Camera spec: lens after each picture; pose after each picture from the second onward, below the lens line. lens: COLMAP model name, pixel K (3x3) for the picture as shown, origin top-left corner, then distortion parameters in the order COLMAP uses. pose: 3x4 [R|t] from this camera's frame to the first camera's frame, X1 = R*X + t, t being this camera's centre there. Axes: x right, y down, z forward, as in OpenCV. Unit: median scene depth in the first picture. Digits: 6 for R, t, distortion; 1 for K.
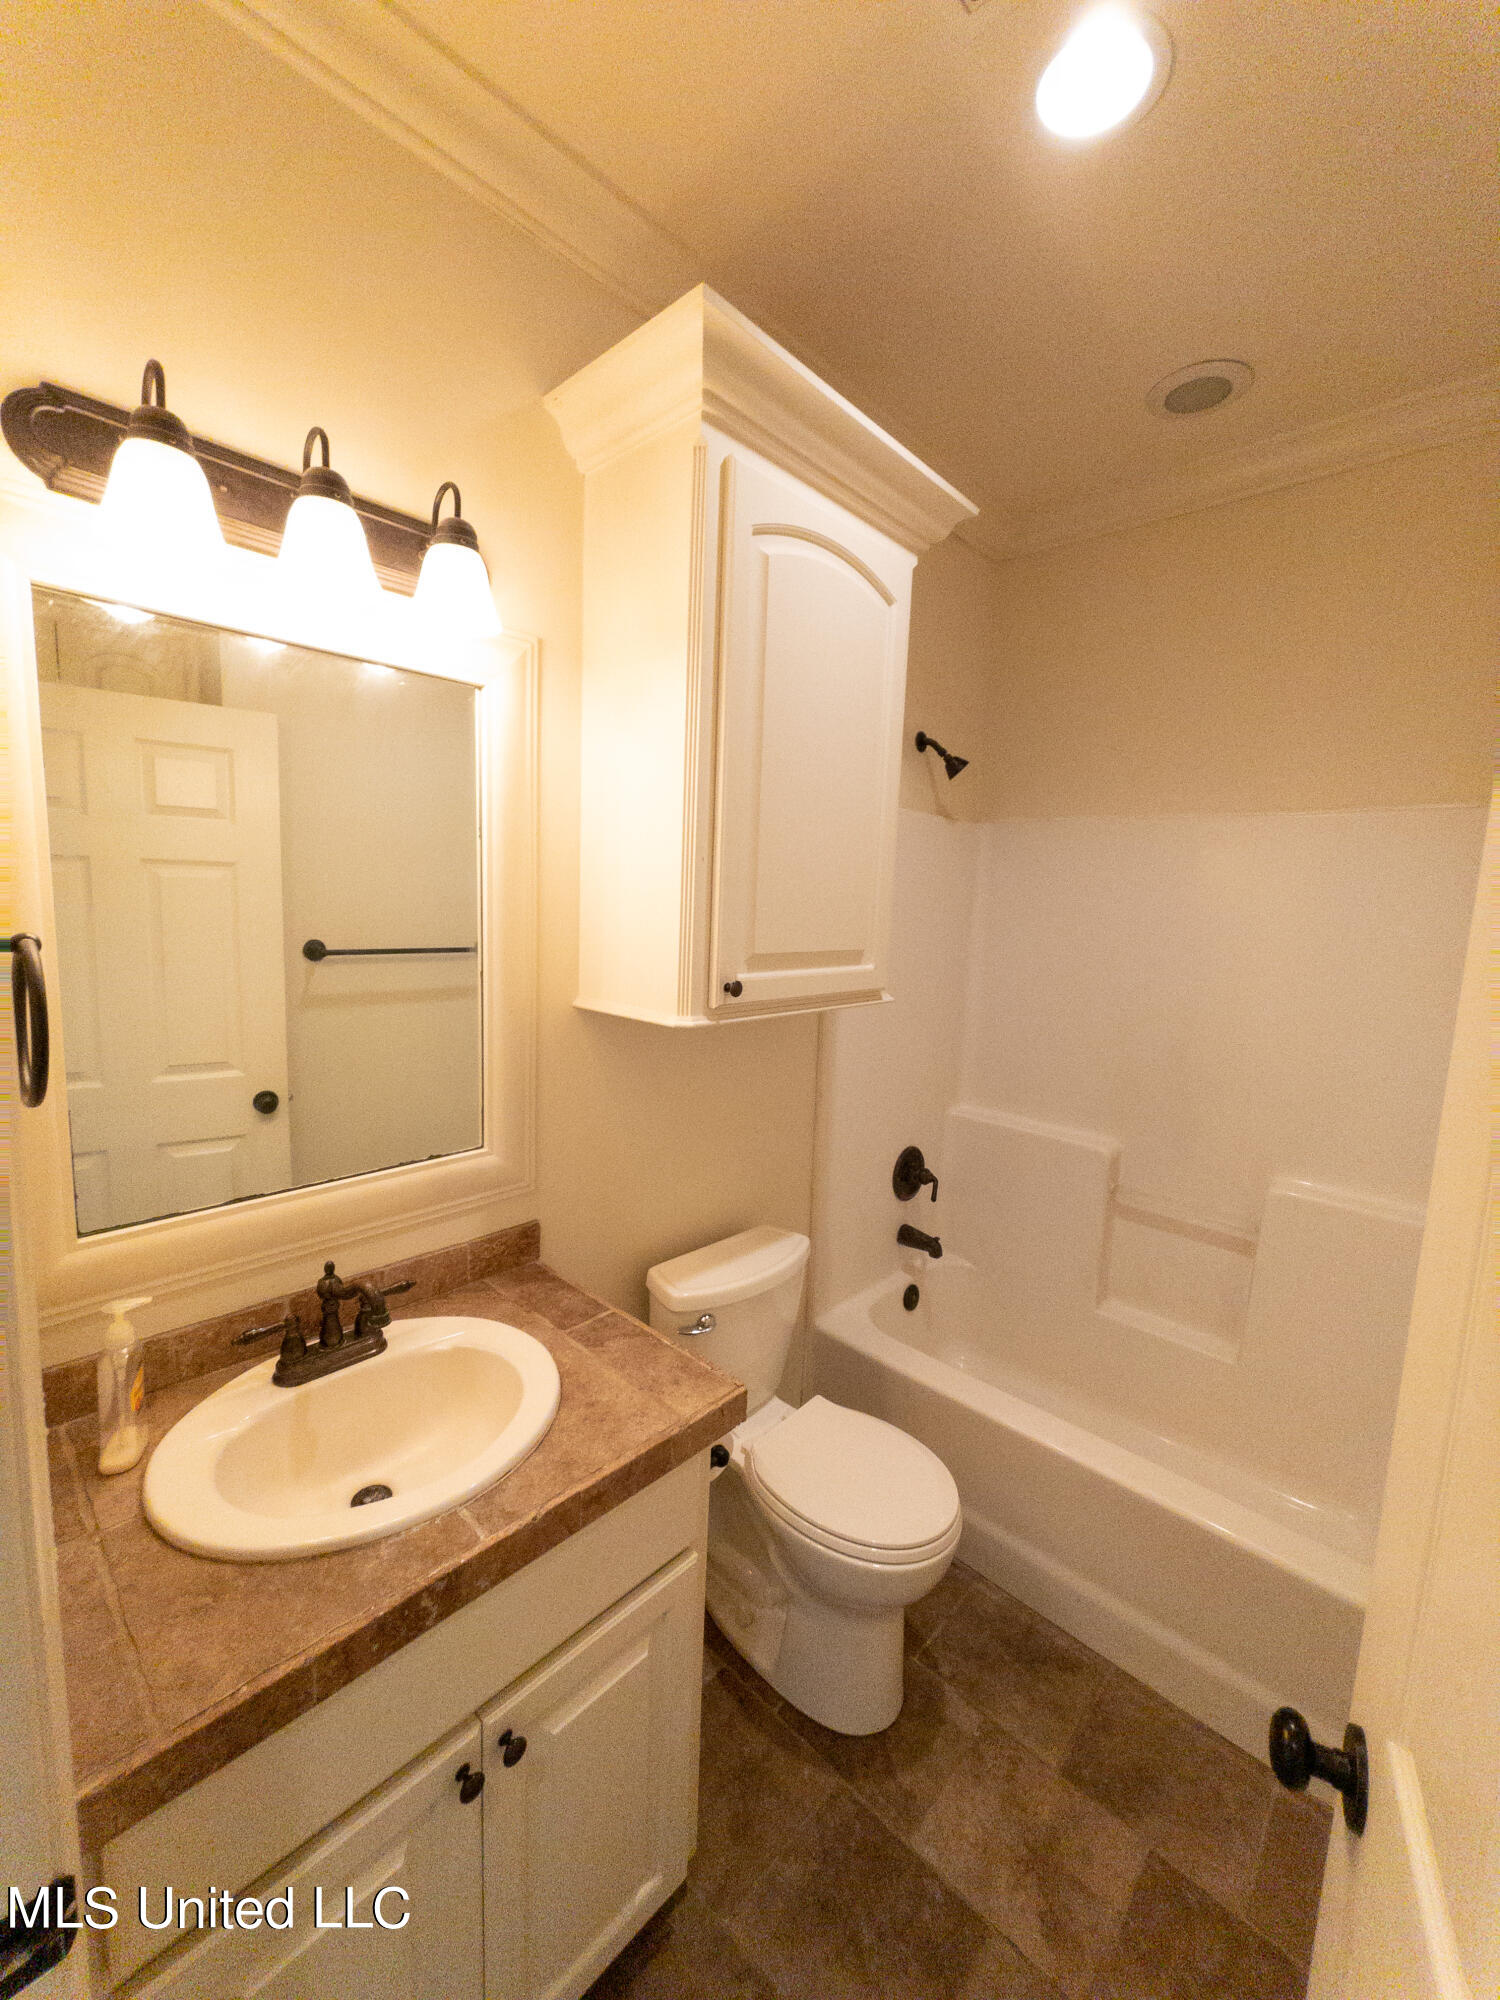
lens RADIAL K [[796.9, 0, 736.9], [0, 796.9, 991.7], [0, 0, 1]] dist [-0.007090, 0.004700]
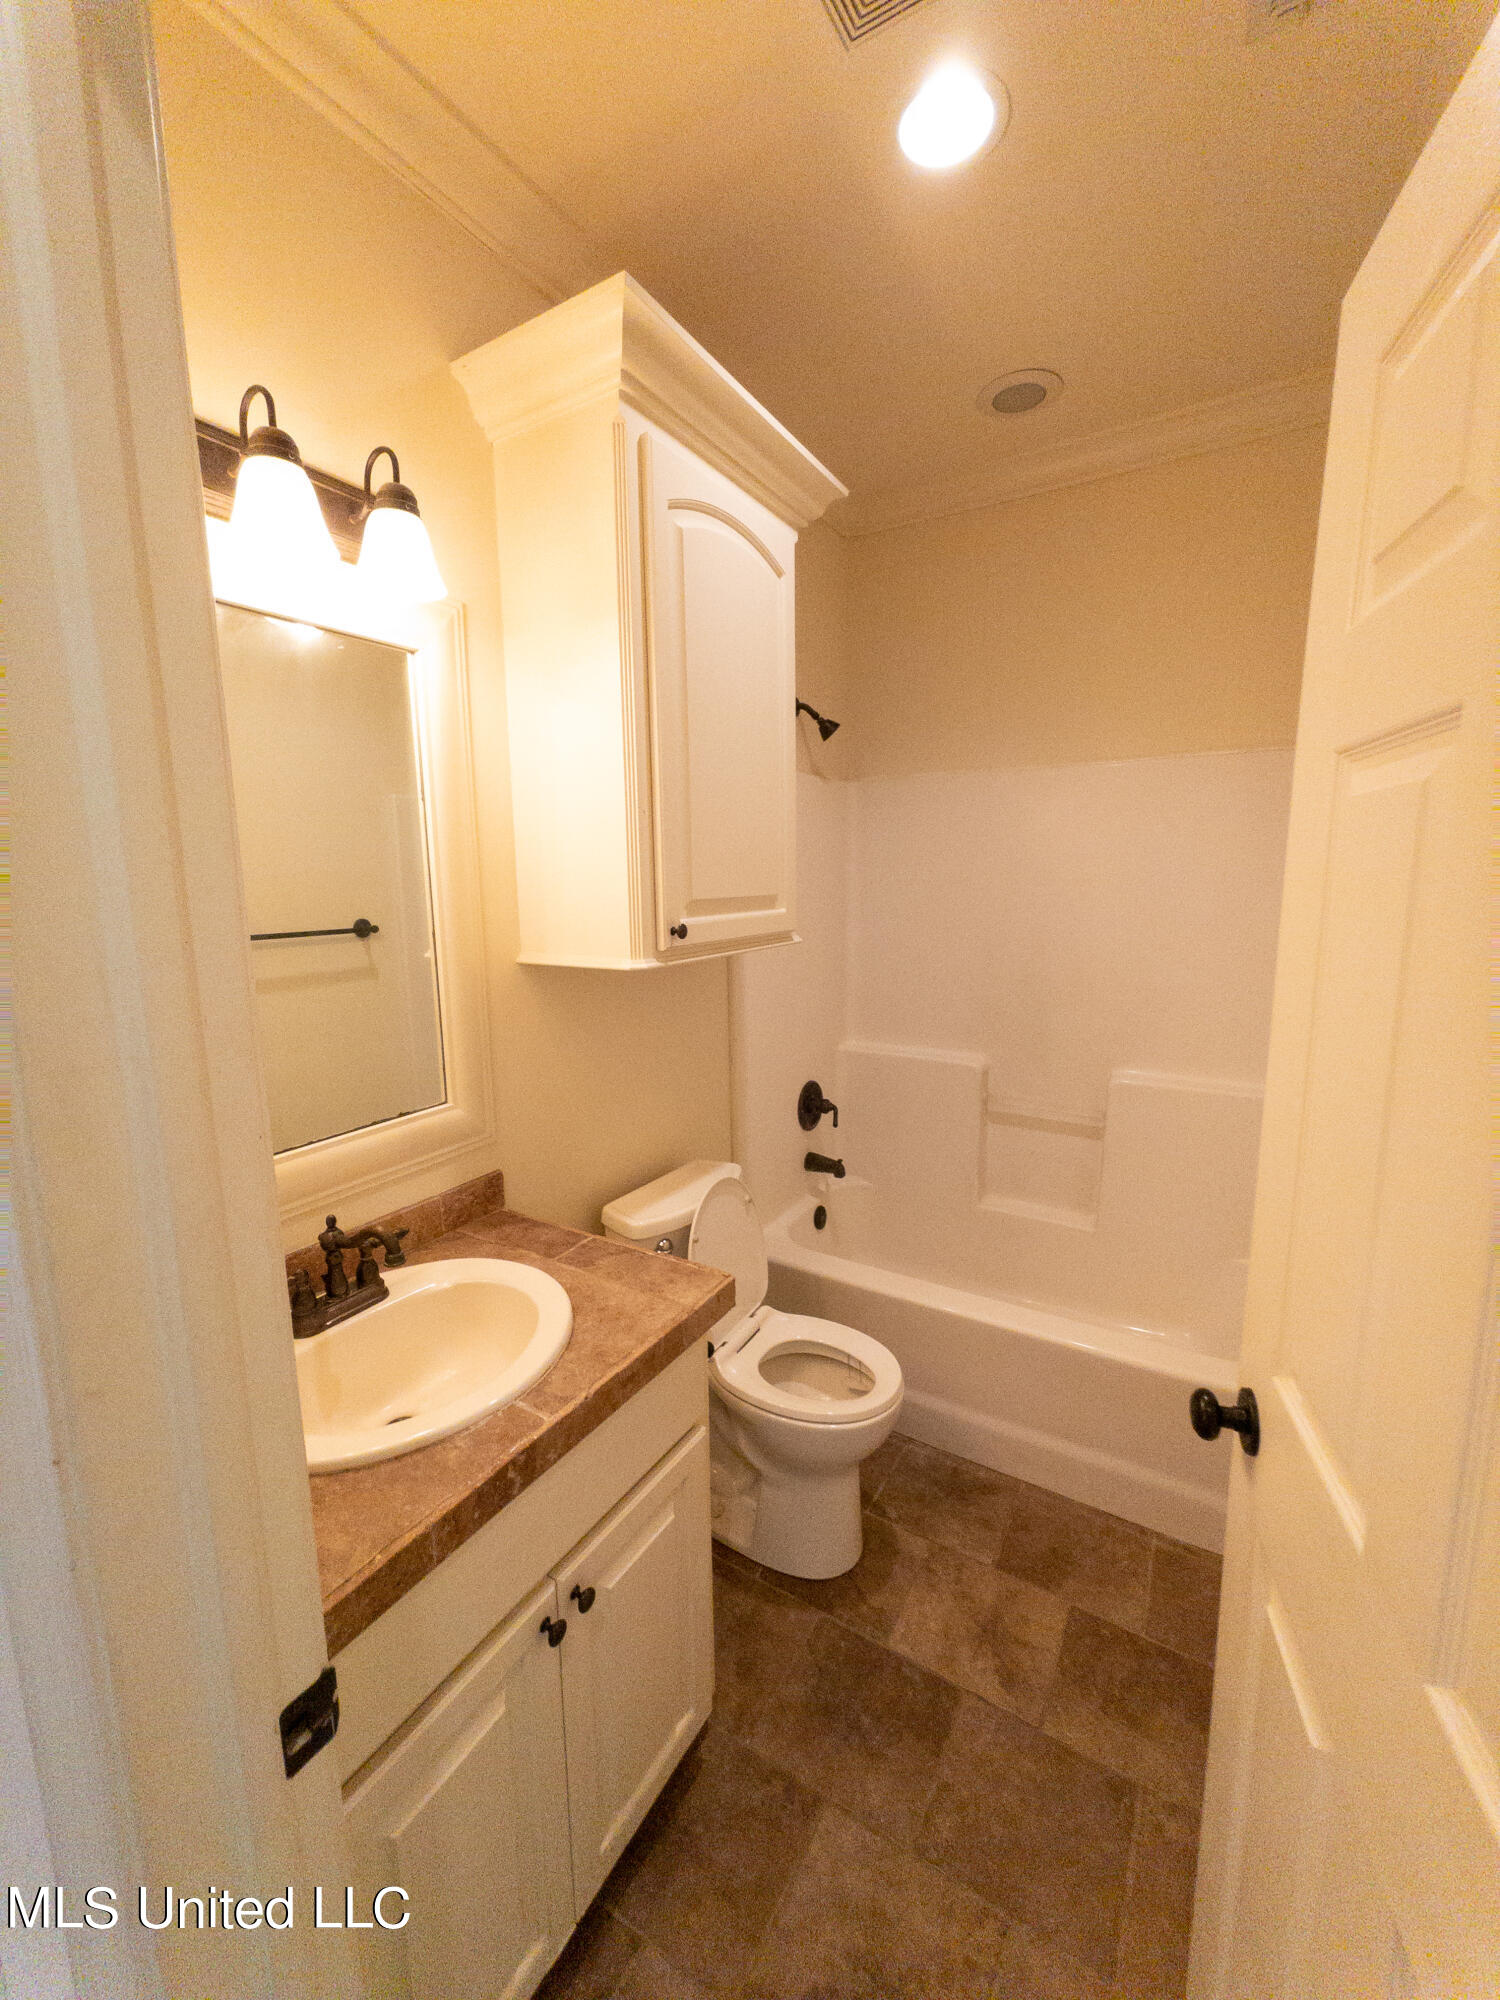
lens RADIAL K [[796.9, 0, 736.9], [0, 796.9, 991.7], [0, 0, 1]] dist [-0.007090, 0.004700]
pose [[0.977910, -0.080351, 0.192963, -0.146064], [0.074625, 0.996533, 0.036771, 0.044512], [-0.195249, -0.021559, 0.980517, -0.088231]]
